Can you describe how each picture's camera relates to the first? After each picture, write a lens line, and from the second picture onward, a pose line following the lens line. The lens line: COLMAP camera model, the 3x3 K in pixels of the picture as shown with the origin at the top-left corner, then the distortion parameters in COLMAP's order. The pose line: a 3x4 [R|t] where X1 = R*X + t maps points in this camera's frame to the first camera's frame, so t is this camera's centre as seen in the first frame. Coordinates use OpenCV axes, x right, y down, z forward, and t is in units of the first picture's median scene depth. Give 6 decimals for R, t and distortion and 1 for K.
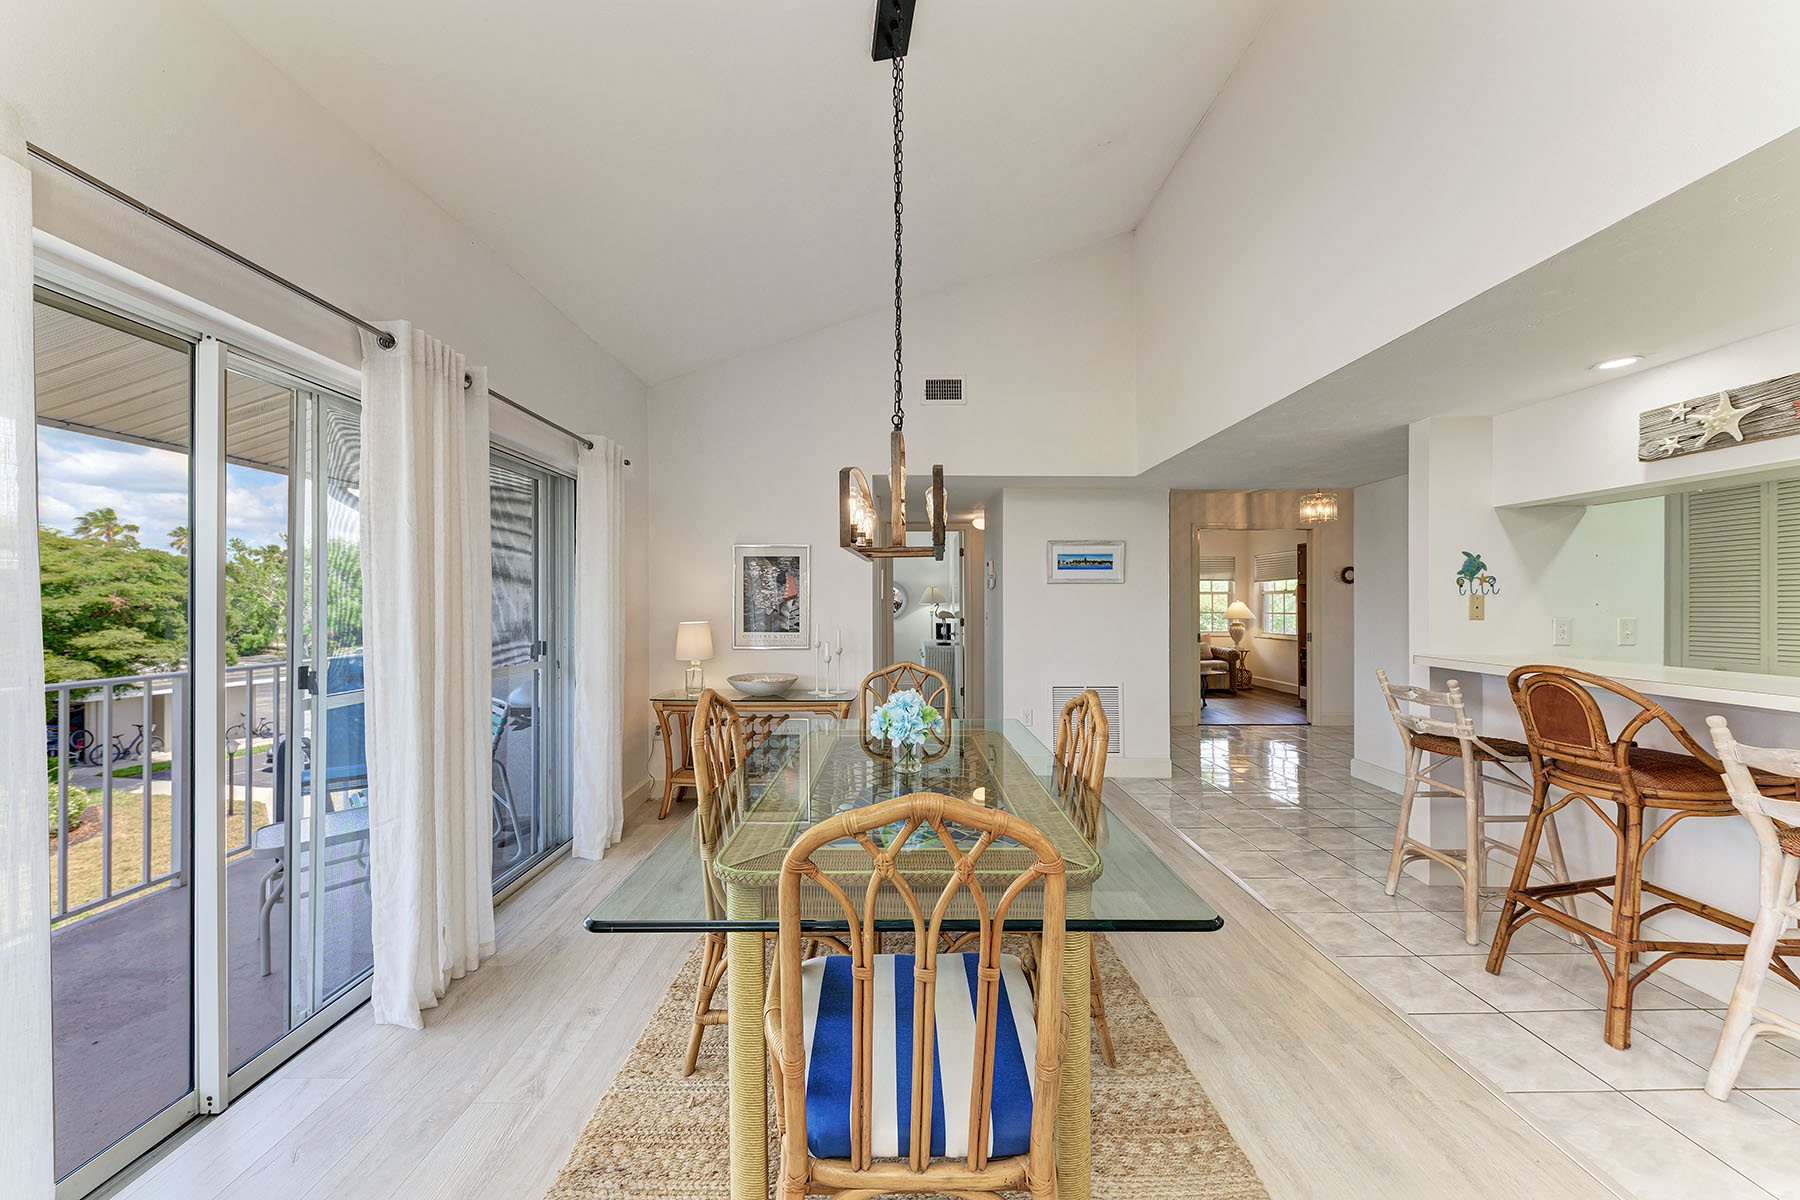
lens RADIAL K [[625.3, 0, 907.9], [0, 625.3, 603.7], [0, 0, 1]] dist [0.008525, -0.002575]
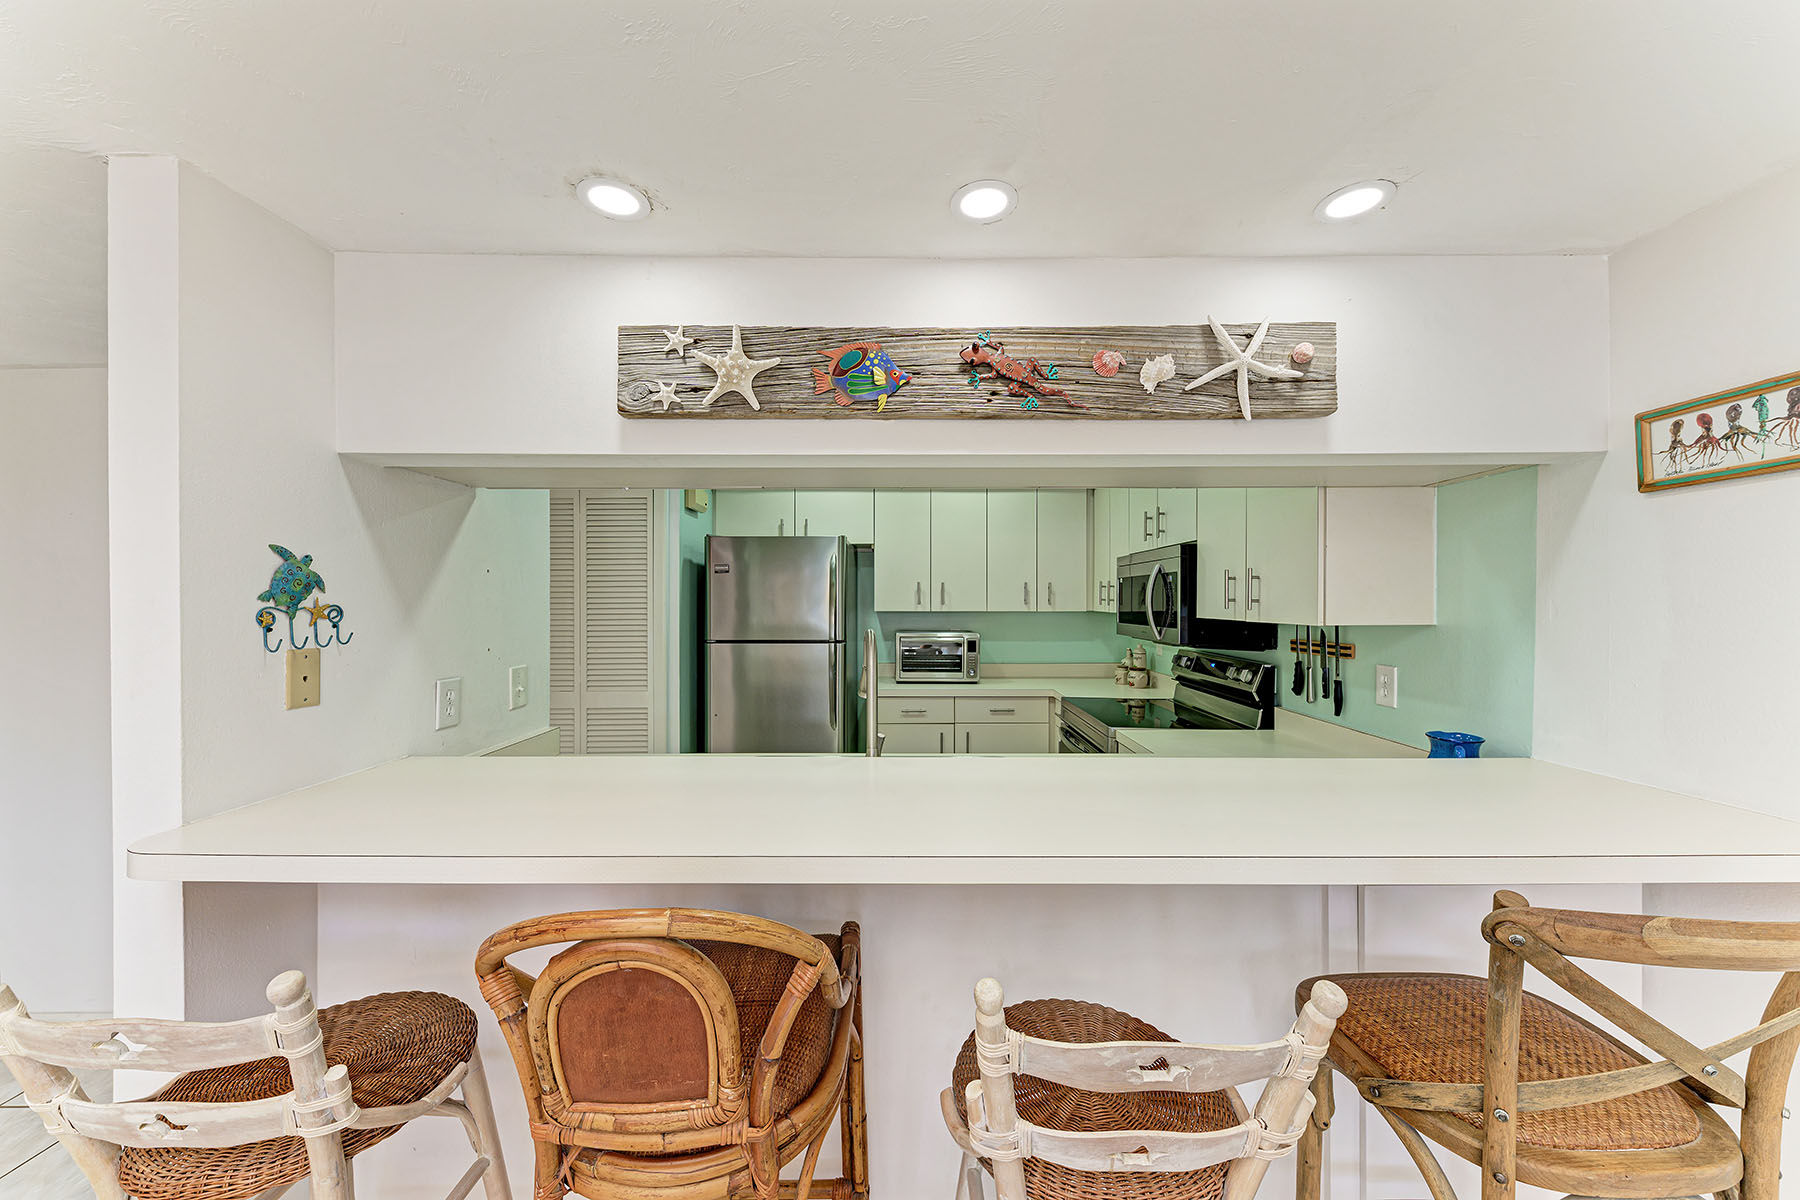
lens RADIAL K [[625.3, 0, 898.3], [0, 625.3, 606.9], [0, 0, 1]] dist [0.008525, -0.002575]
pose [[0.009922, -0.007533, 0.999922, 0.479956], [0.001454, 0.999971, 0.007519, -0.045287], [-0.999950, 0.001379, 0.009932, 0.590537]]
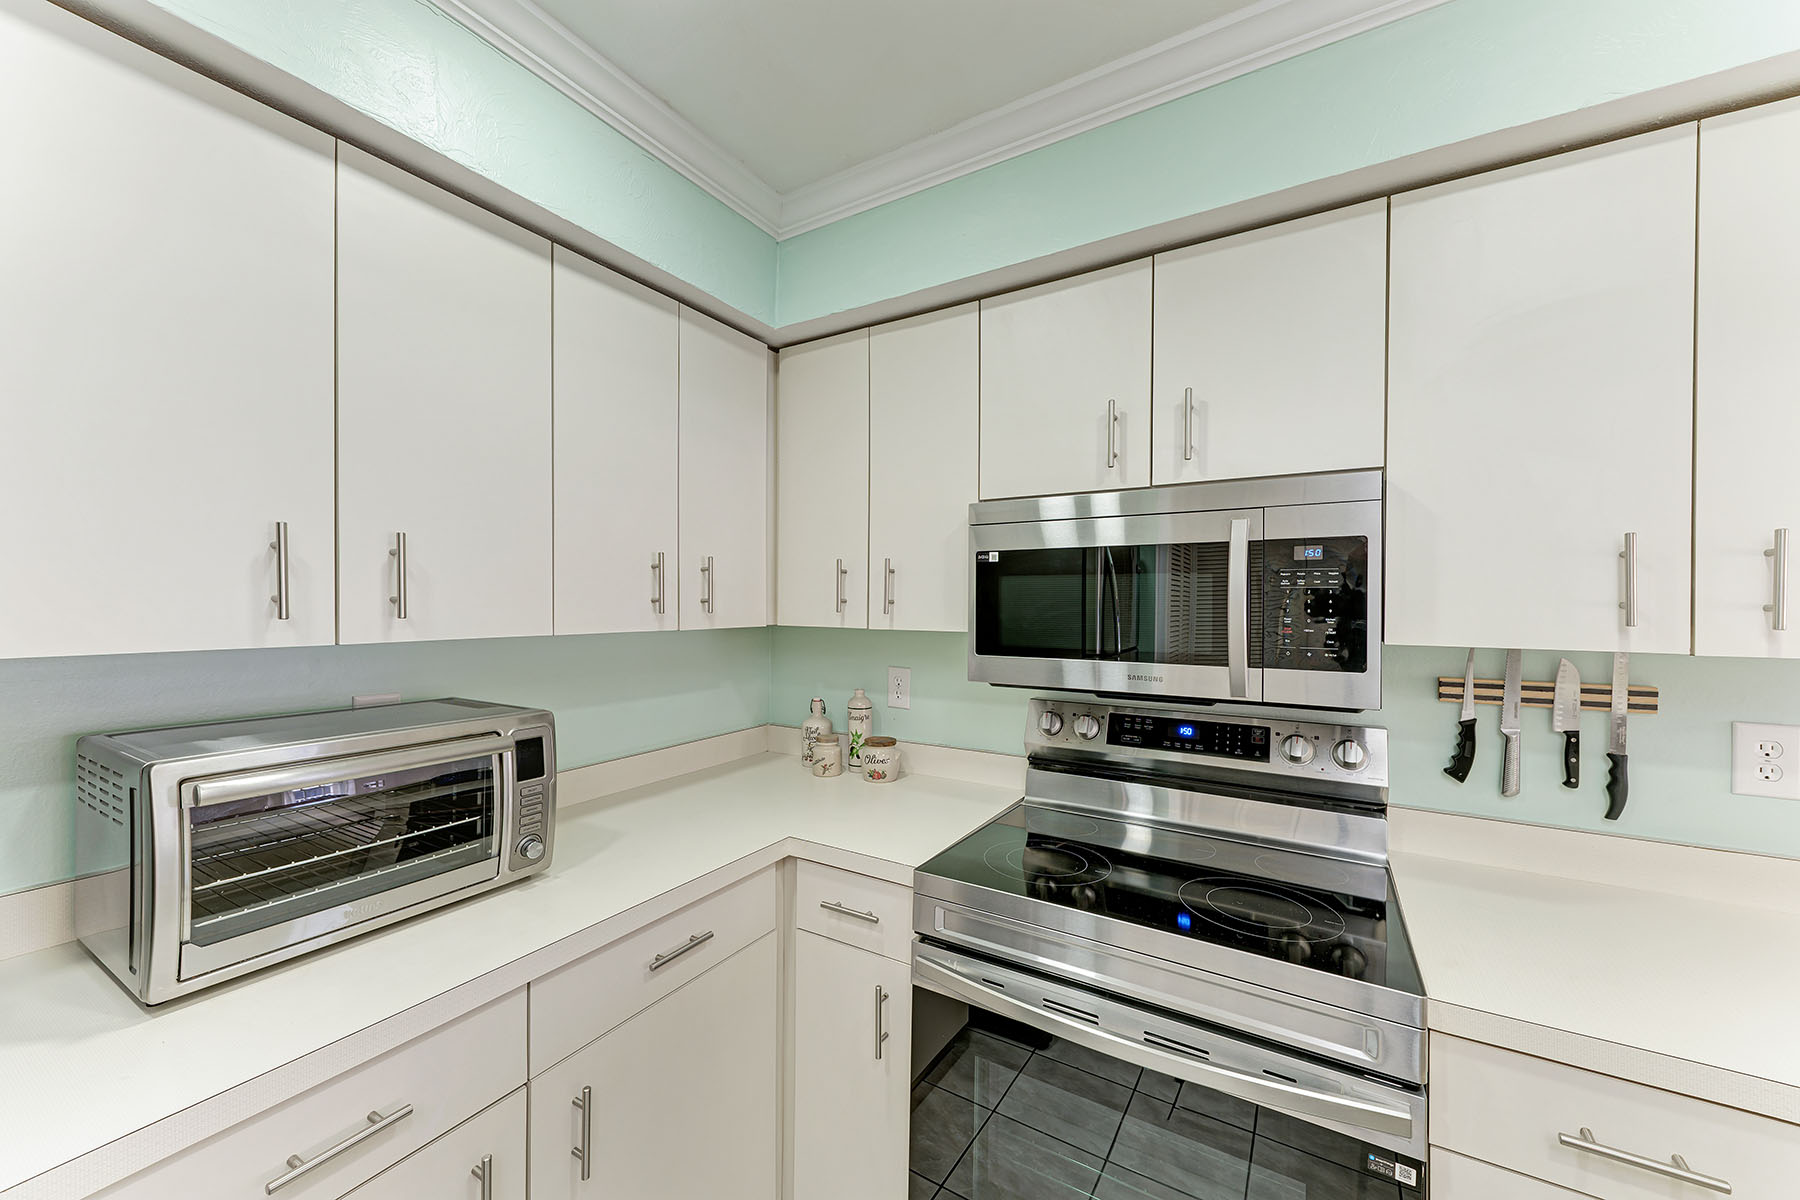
lens RADIAL K [[699.7, 0, 904.7], [0, 699.7, 601.1], [0, 0, 1]] dist [0.013492, -0.002174]
pose [[-0.855783, -0.004101, 0.517319, 1.352309], [-0.002148, 0.999988, 0.004374, -0.051118], [-0.517331, 0.002632, -0.855781, 0.698180]]
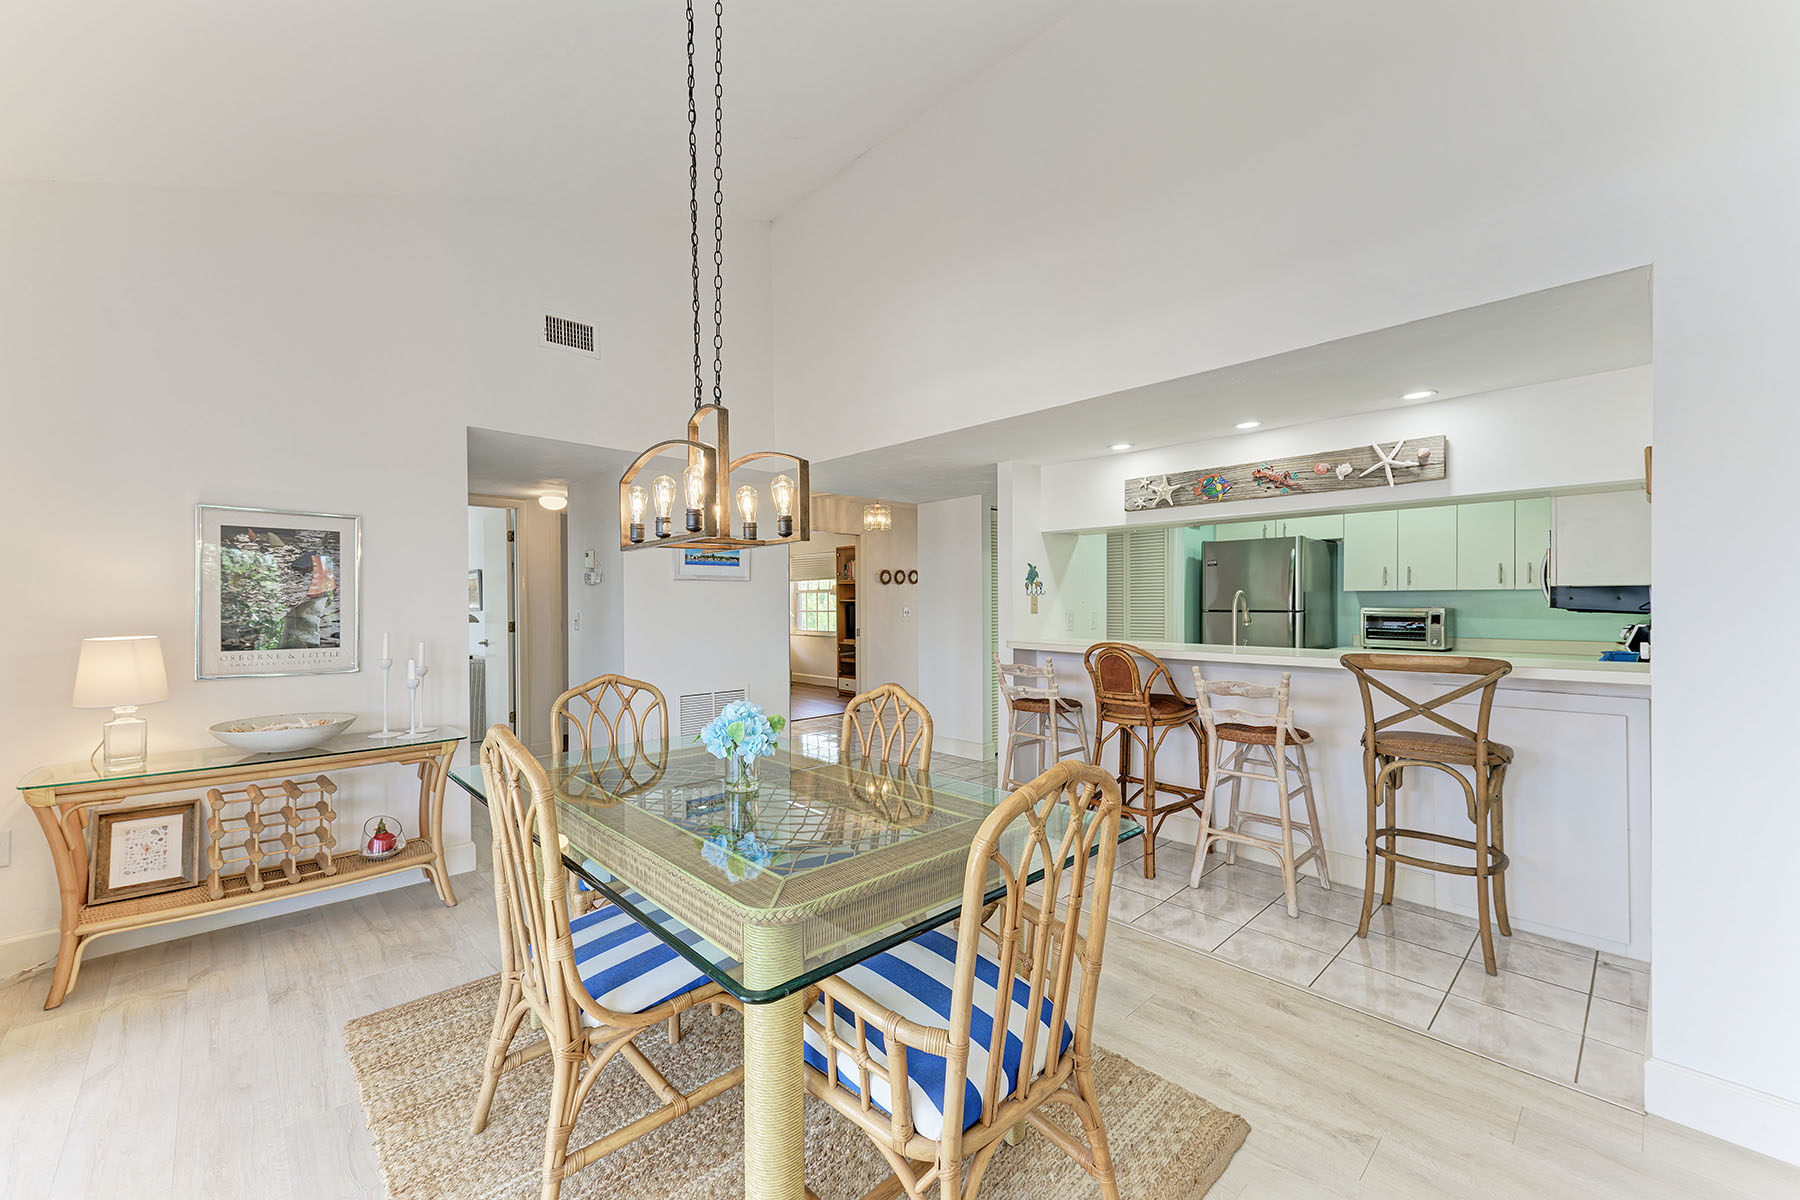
lens RADIAL K [[699.7, 0, 906.8], [0, 699.7, 604.8], [0, 0, 1]] dist [0.013492, -0.002174]
pose [[0.733287, -0.004915, 0.679902, -0.335388], [0.002682, 0.999987, 0.004337, -0.000960], [-0.679914, -0.001357, 0.733291, 0.070937]]
